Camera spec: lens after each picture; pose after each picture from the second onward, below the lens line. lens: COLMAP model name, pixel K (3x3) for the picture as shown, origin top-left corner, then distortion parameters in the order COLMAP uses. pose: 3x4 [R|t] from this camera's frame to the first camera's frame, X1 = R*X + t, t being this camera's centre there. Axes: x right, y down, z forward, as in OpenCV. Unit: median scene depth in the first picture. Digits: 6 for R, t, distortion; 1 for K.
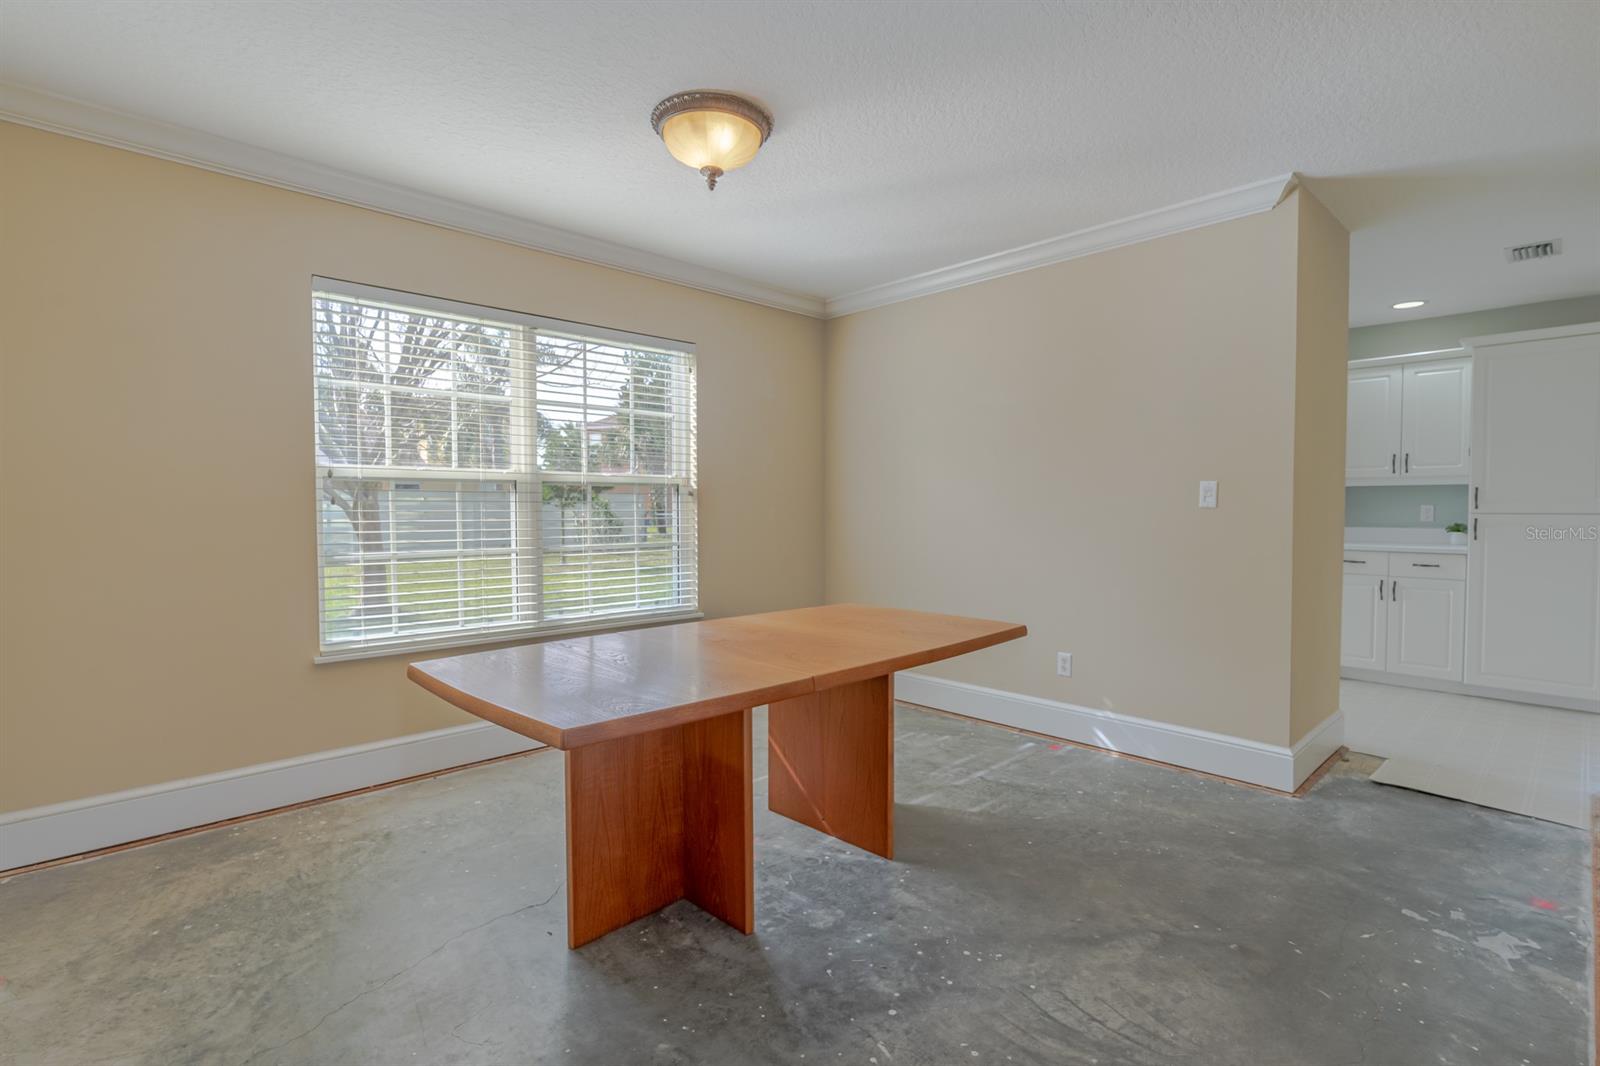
lens RADIAL K [[738.4, 0, 804.5], [0, 738.4, 523.1], [0, 0, 1]] dist [-0.020730, -0.000405]
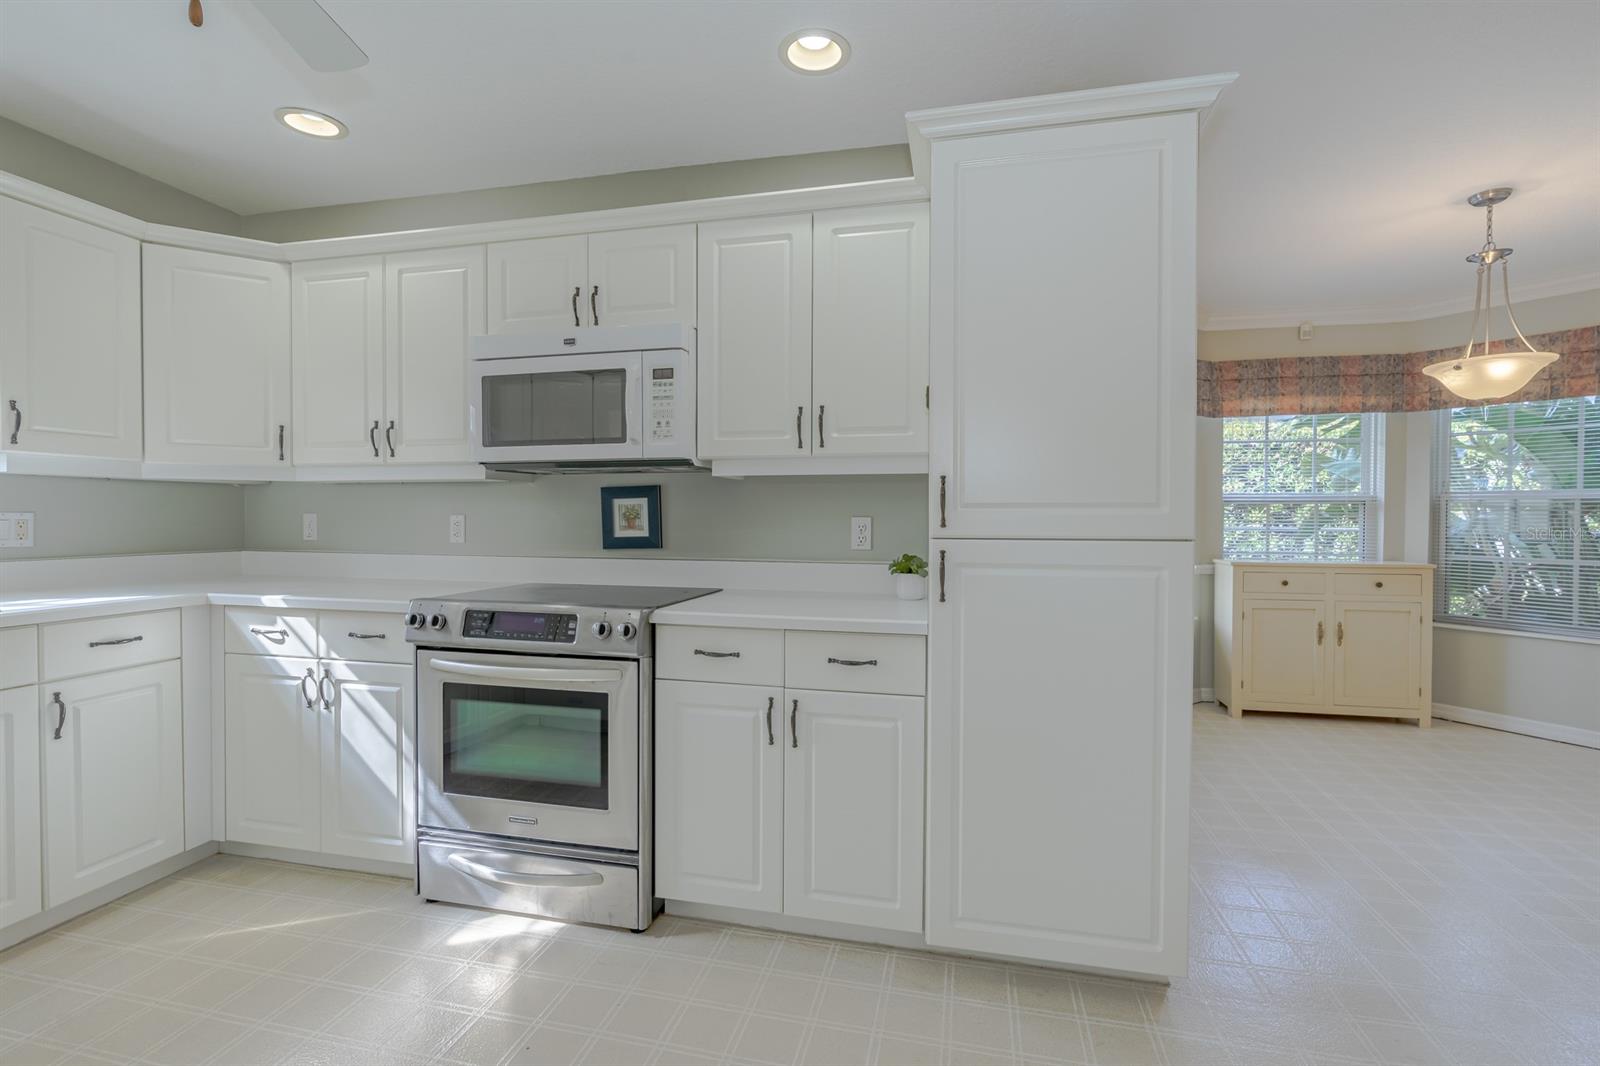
lens RADIAL K [[738.4, 0, 796.4], [0, 738.4, 528.0], [0, 0, 1]] dist [-0.020730, -0.000405]
pose [[0.831877, -0.010328, 0.554864, 0.570423], [0.012199, 0.999926, 0.000321, -0.019487], [-0.554826, 0.006502, 0.831941, 0.638438]]
